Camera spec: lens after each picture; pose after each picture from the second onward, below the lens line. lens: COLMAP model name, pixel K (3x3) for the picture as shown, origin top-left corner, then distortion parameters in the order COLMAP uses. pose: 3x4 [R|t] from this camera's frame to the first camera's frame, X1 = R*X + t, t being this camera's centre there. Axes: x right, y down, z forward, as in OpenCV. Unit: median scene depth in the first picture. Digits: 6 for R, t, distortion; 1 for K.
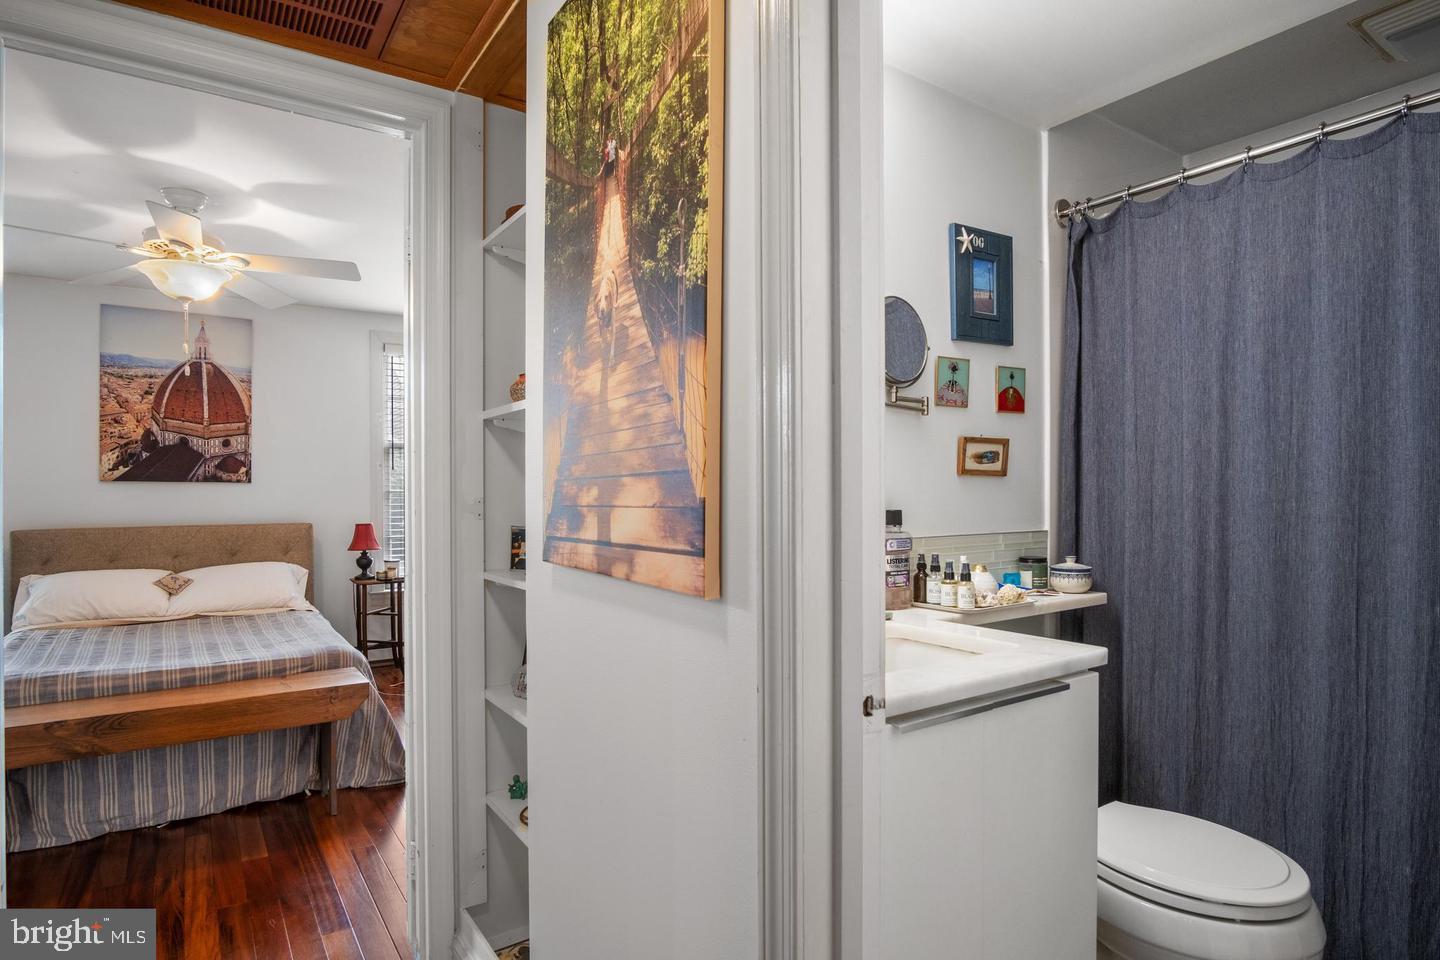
lens RADIAL K [[787.8, 0, 715.4], [0, 787.8, 495.8], [0, 0, 1]] dist [-0.032688, 0.008990]
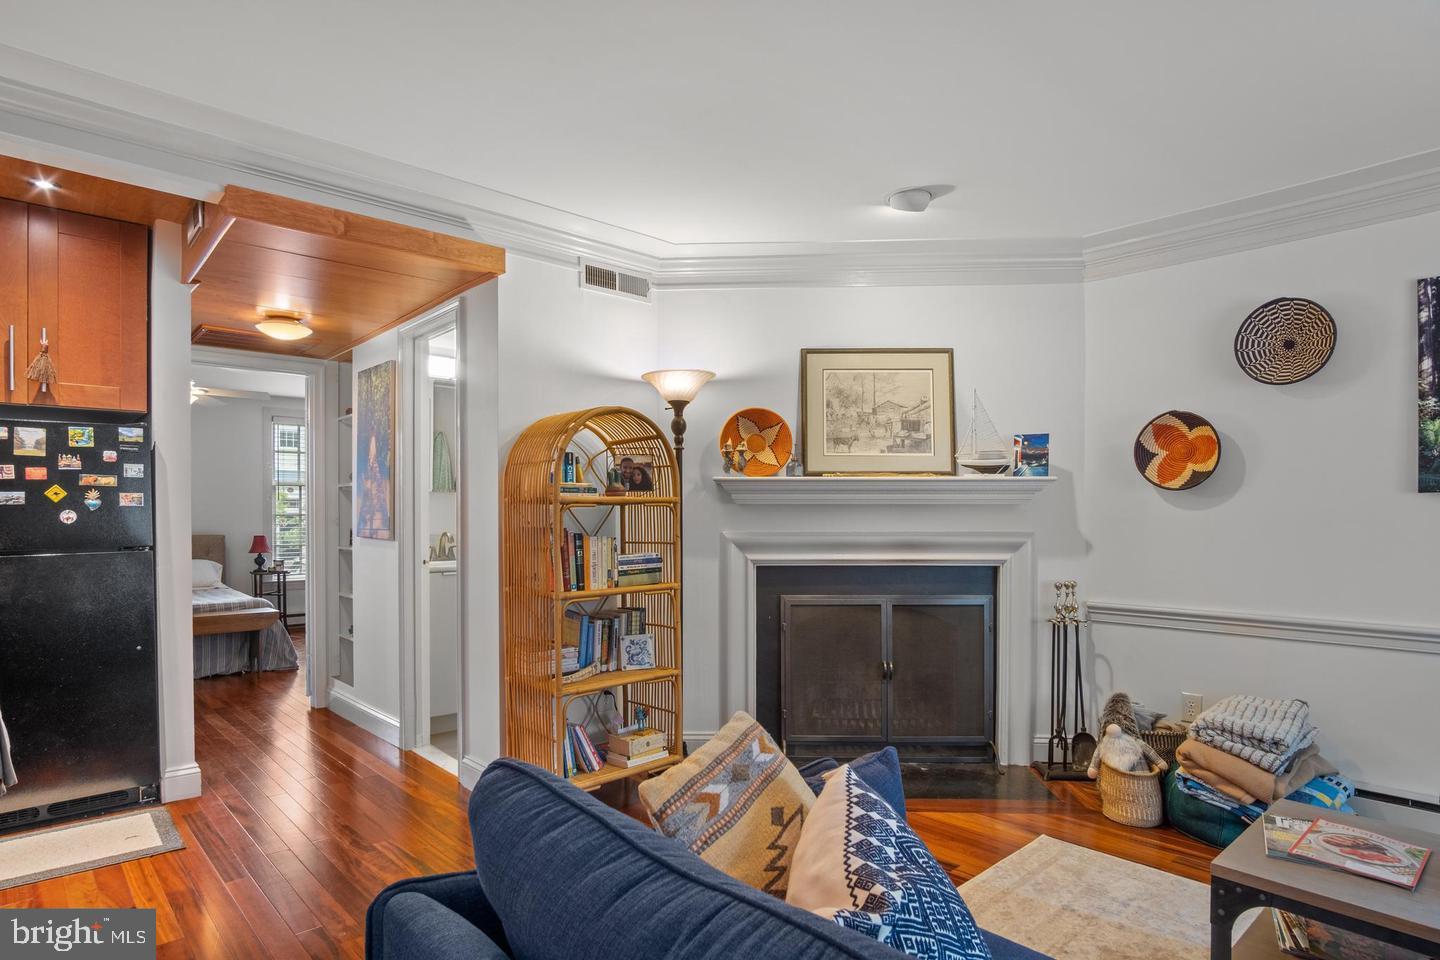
lens RADIAL K [[787.8, 0, 715.5], [0, 787.8, 525.9], [0, 0, 1]] dist [-0.032688, 0.008990]
pose [[0.988190, 0.001366, 0.153228, 0.479357], [-0.002429, 0.999974, 0.006752, 0.008923], [-0.153215, -0.007045, 0.988168, -1.551039]]
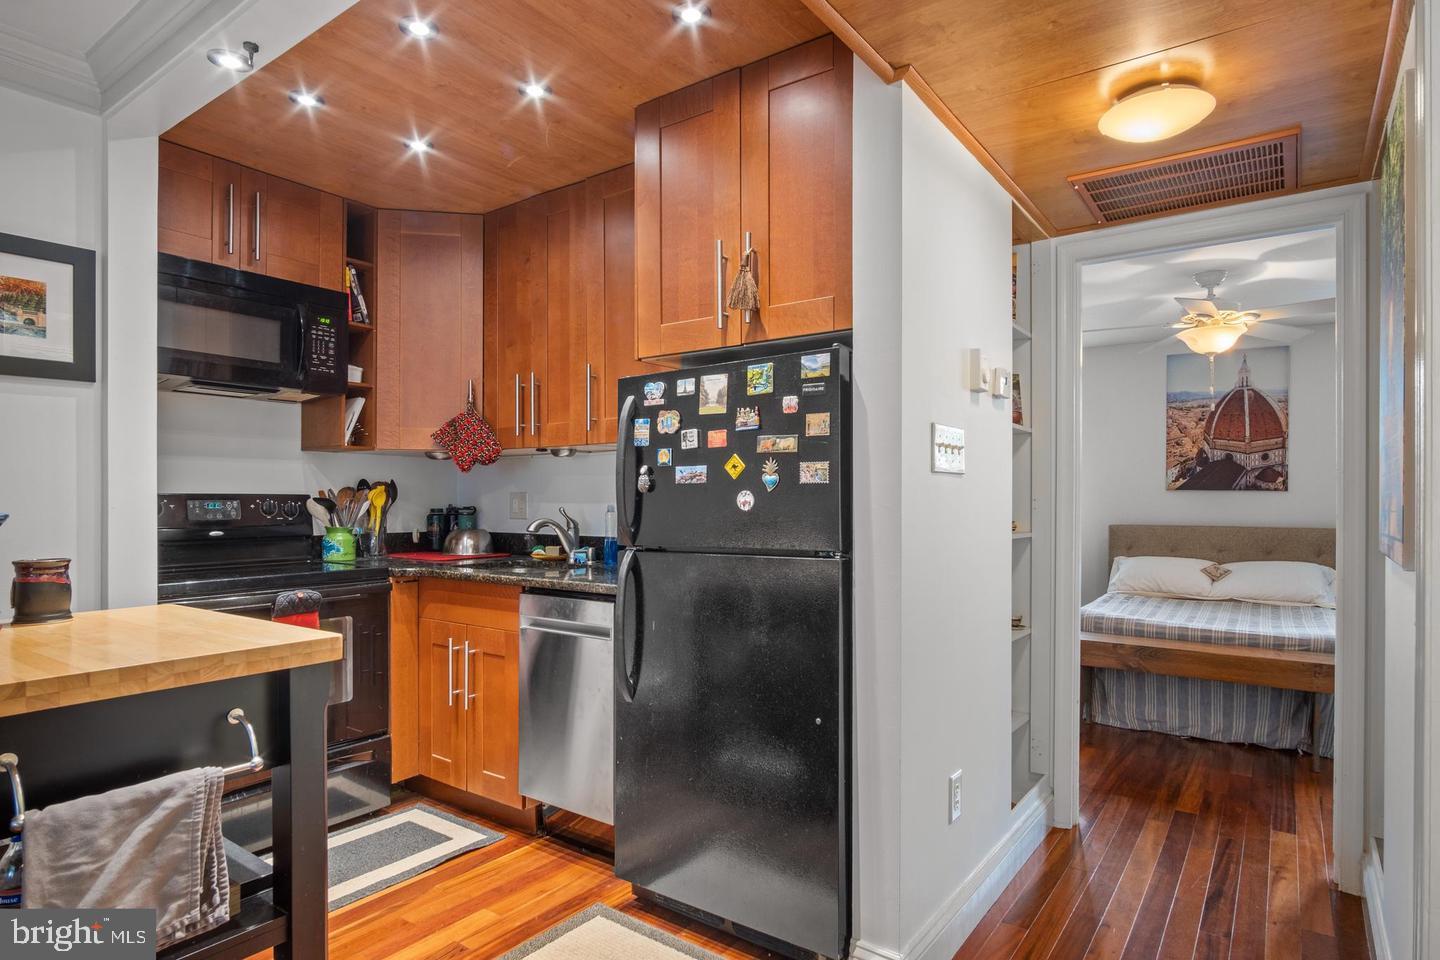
lens RADIAL K [[787.8, 0, 719.2], [0, 787.8, 494.8], [0, 0, 1]] dist [-0.032688, 0.008990]
pose [[0.338855, 0.001731, -0.940837, 0.420398], [-0.010577, 0.999942, -0.001970, -0.000259], [0.940779, 0.010619, 0.338853, -0.354502]]
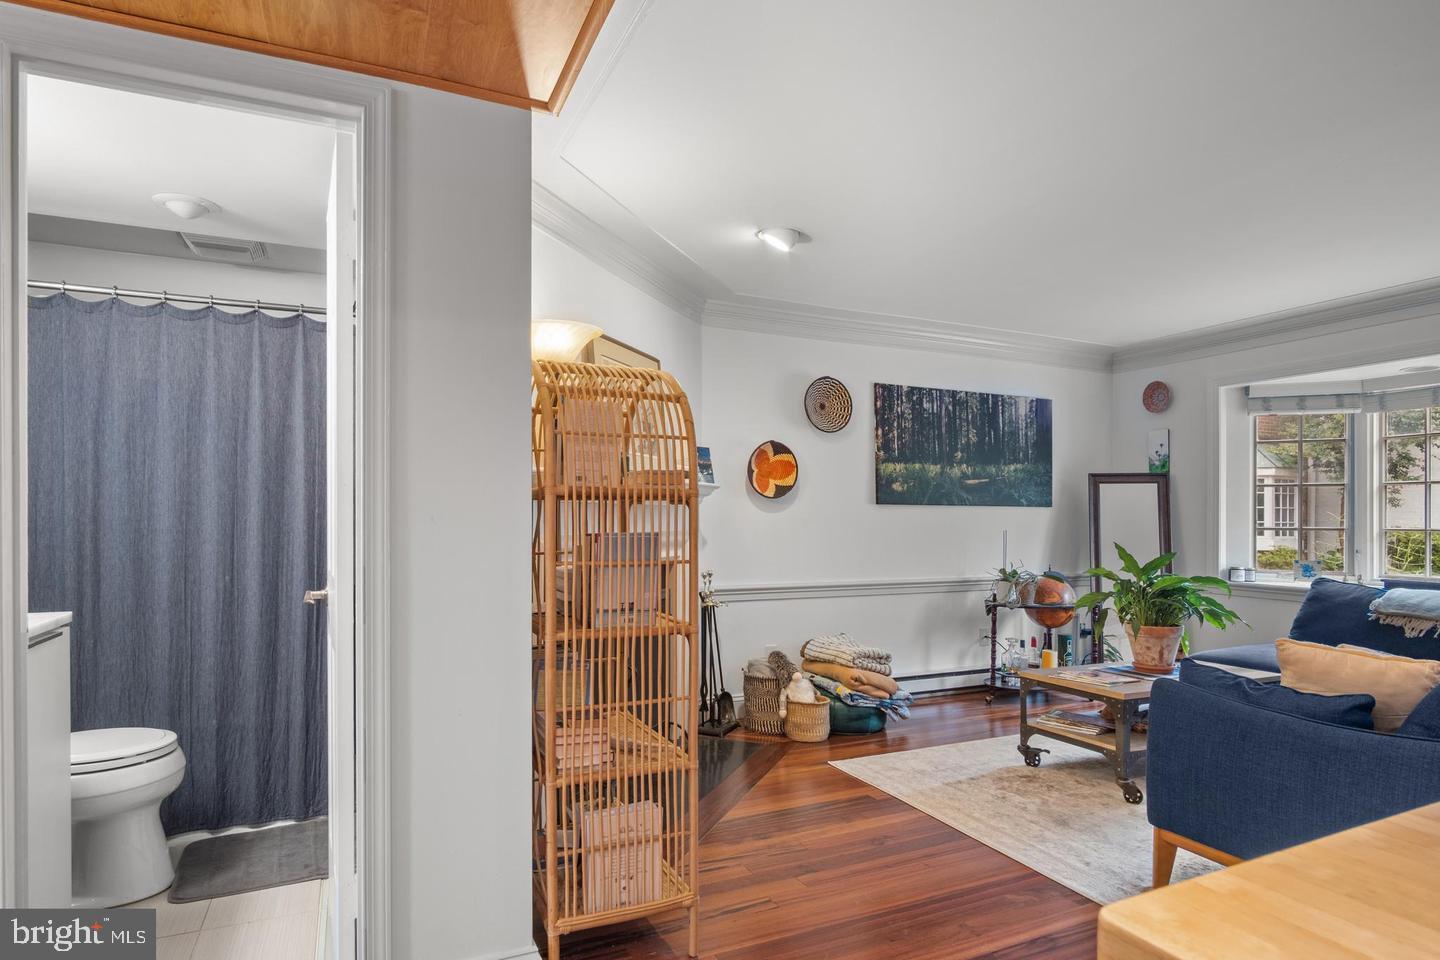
lens RADIAL K [[801.6, 0, 722.2], [0, 801.6, 516.7], [0, 0, 1]] dist [-0.013553, 0.003908]
pose [[0.151394, 0.004892, 0.988461, -0.572168], [0.002044, 0.999984, -0.005262, 0.007884], [-0.988471, 0.002817, 0.151381, -0.348348]]
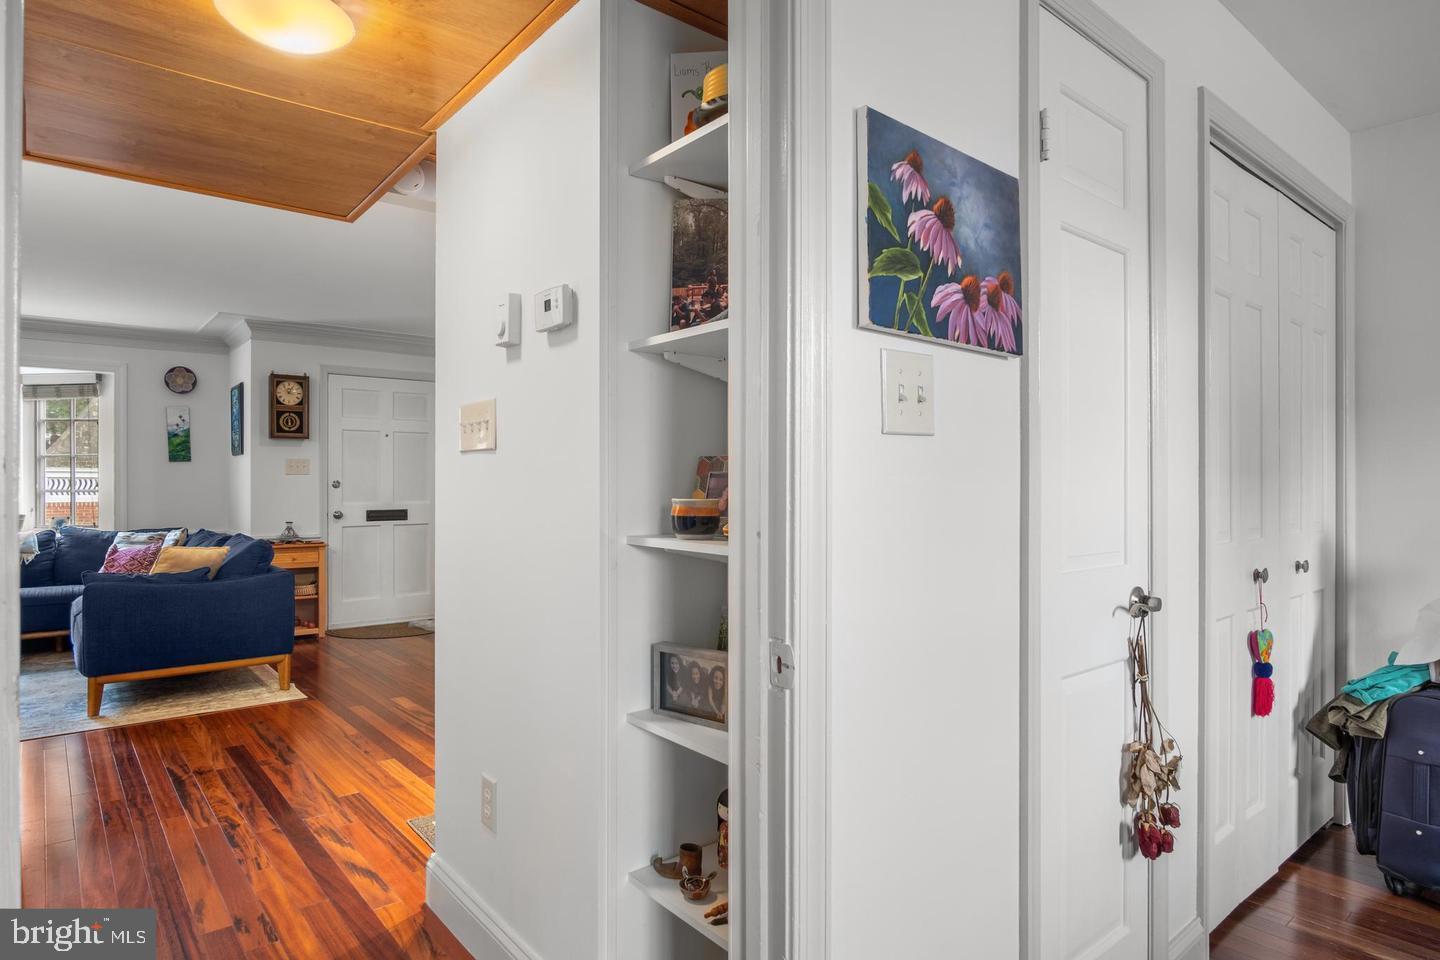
lens RADIAL K [[787.8, 0, 722.4], [0, 787.8, 485.8], [0, 0, 1]] dist [-0.032688, 0.008990]
pose [[-0.992892, 0.006612, -0.118837, -0.551978], [0.005313, 0.999923, 0.011242, 0.000291], [0.118902, 0.010530, -0.992850, 1.154797]]
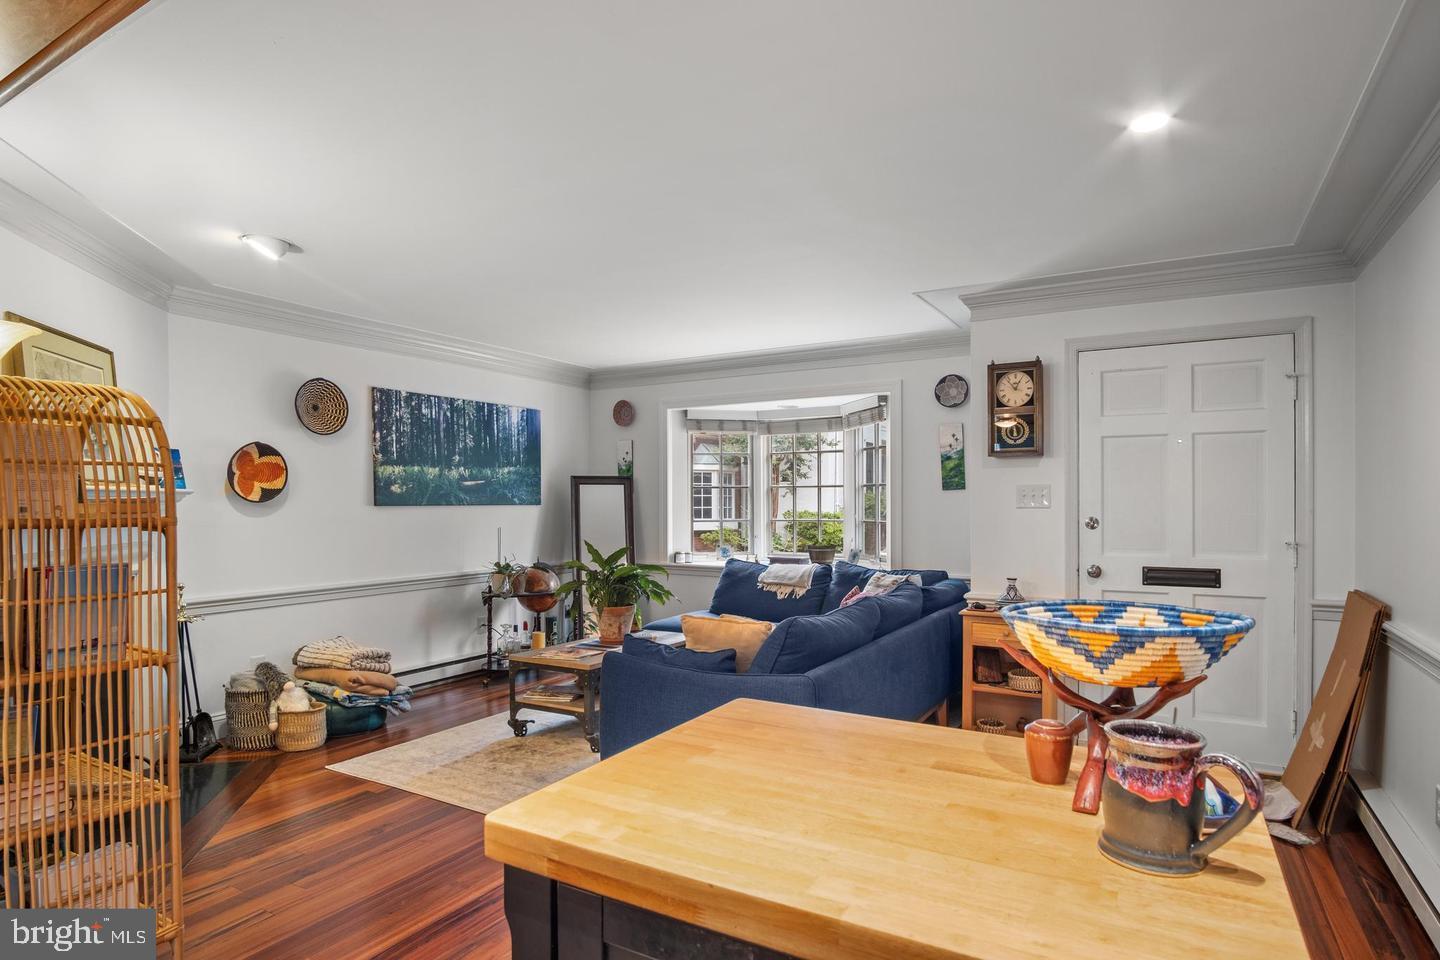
lens RADIAL K [[787.8, 0, 731.8], [0, 787.8, 498.9], [0, 0, 1]] dist [-0.032688, 0.008990]
pose [[-0.444698, 0.006995, 0.895653, -0.757334], [0.011469, 0.999932, -0.002114, -0.044726], [-0.895607, 0.009332, -0.444748, -0.355643]]
